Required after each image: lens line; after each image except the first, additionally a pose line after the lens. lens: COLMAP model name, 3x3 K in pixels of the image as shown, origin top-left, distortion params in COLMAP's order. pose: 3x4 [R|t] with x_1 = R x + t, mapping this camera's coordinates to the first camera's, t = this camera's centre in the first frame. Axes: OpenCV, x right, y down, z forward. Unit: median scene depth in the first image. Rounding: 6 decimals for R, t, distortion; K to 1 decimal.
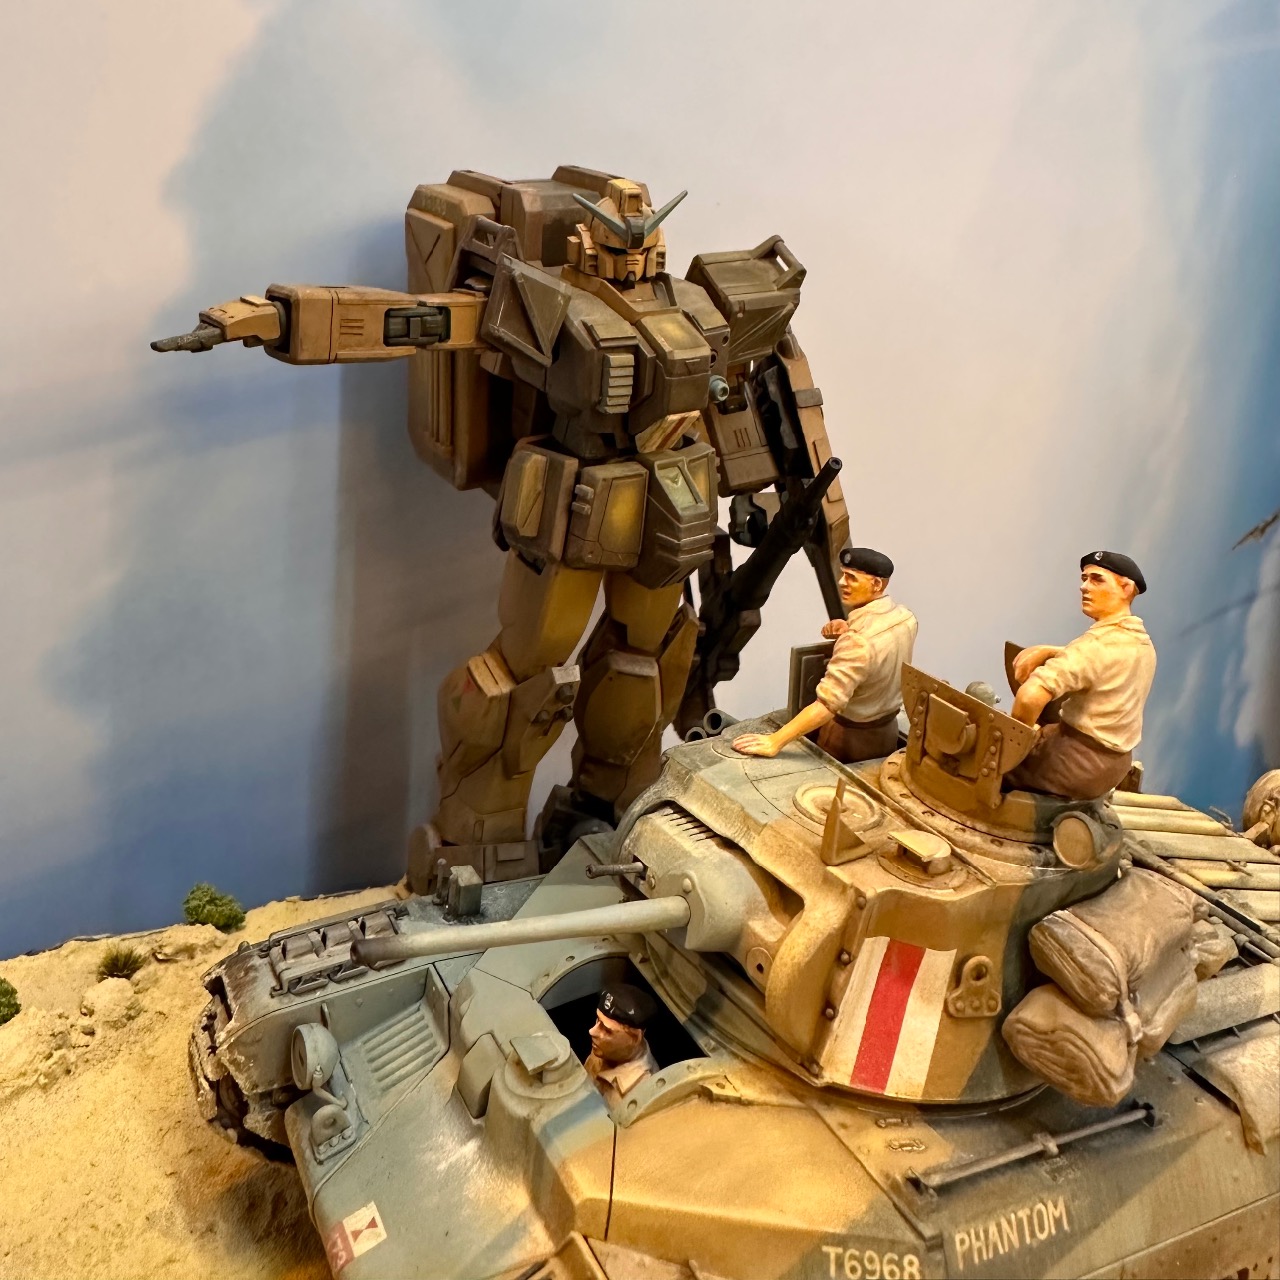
lens RADIAL K [[1218.0, 0, 556.7], [0, 1218.0, 391.1], [0, 0, 1]] dist [-0.008615, 0.006646]
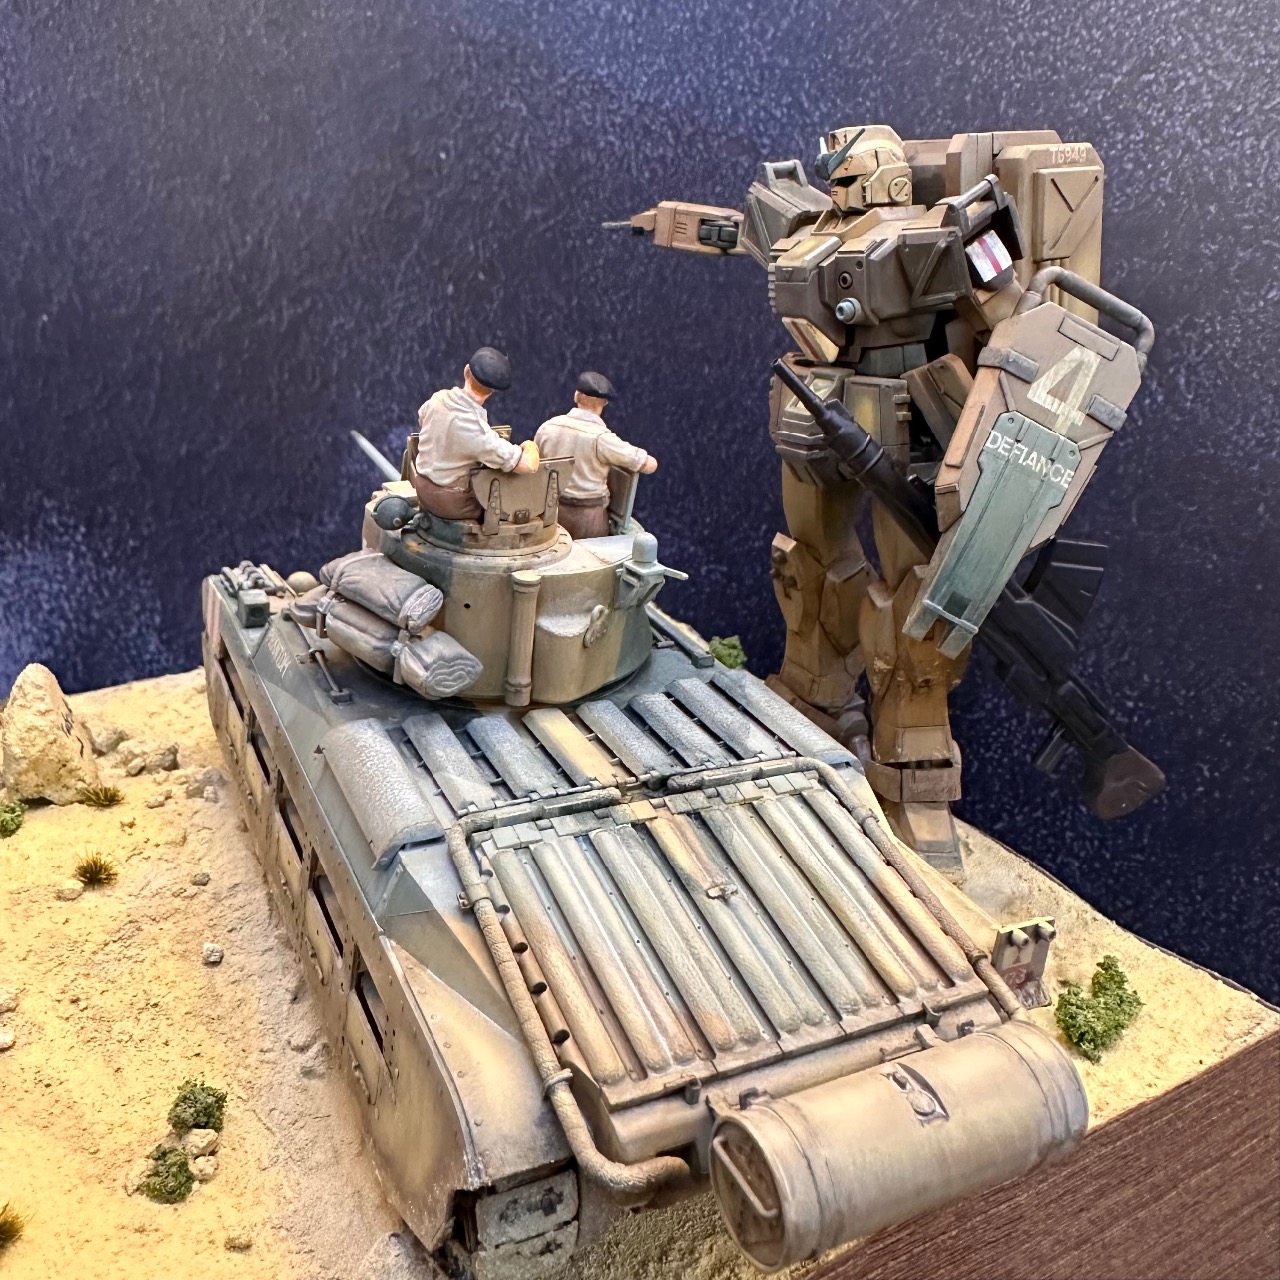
lens RADIAL K [[1202.2, 0, 551.2], [0, 1202.2, 484.3], [0, 0, 1]] dist [-0.014638, 0.008838]
pose [[-0.011082, 0.189199, -0.981876, 1.733032], [-0.250363, 0.950135, 0.185908, 0.018689], [0.968089, 0.247886, 0.036839, 1.057005]]
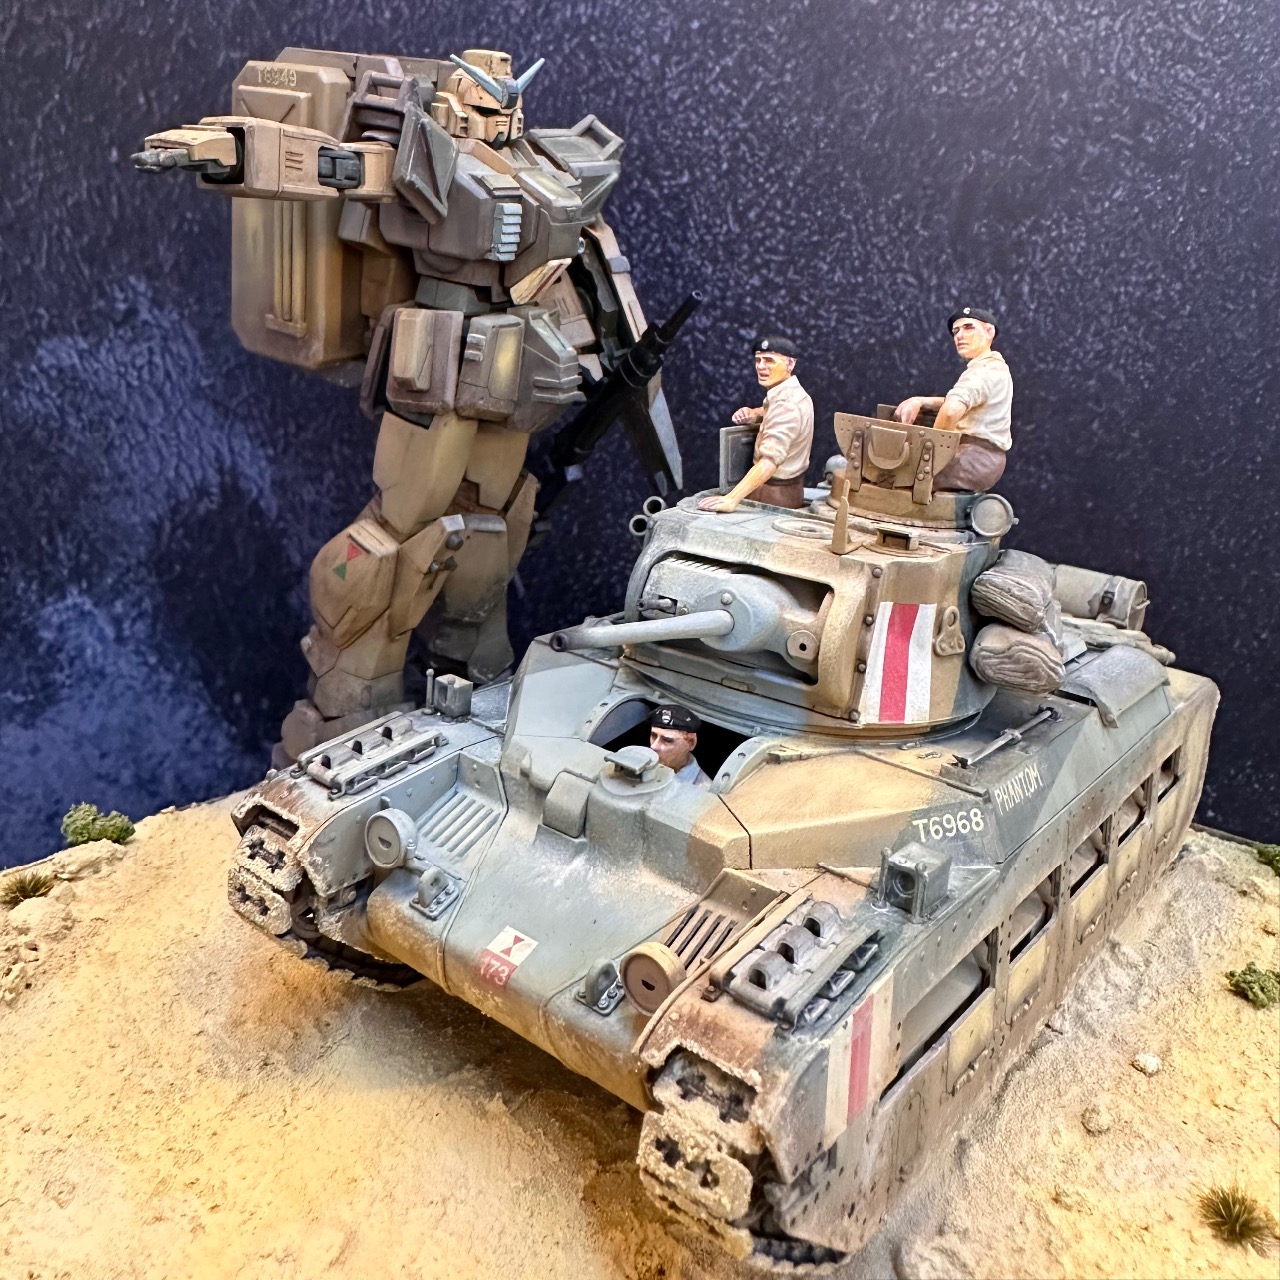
lens RADIAL K [[1222.5, 0, 576.0], [0, 1222.5, 415.1], [0, 0, 1]] dist [-0.014322, 0.017216]
pose [[0.910306, -0.077749, 0.406568, -0.467941], [0.079445, 0.996758, 0.012736, 0.197830], [-0.406240, 0.020706, 0.913532, -0.012101]]
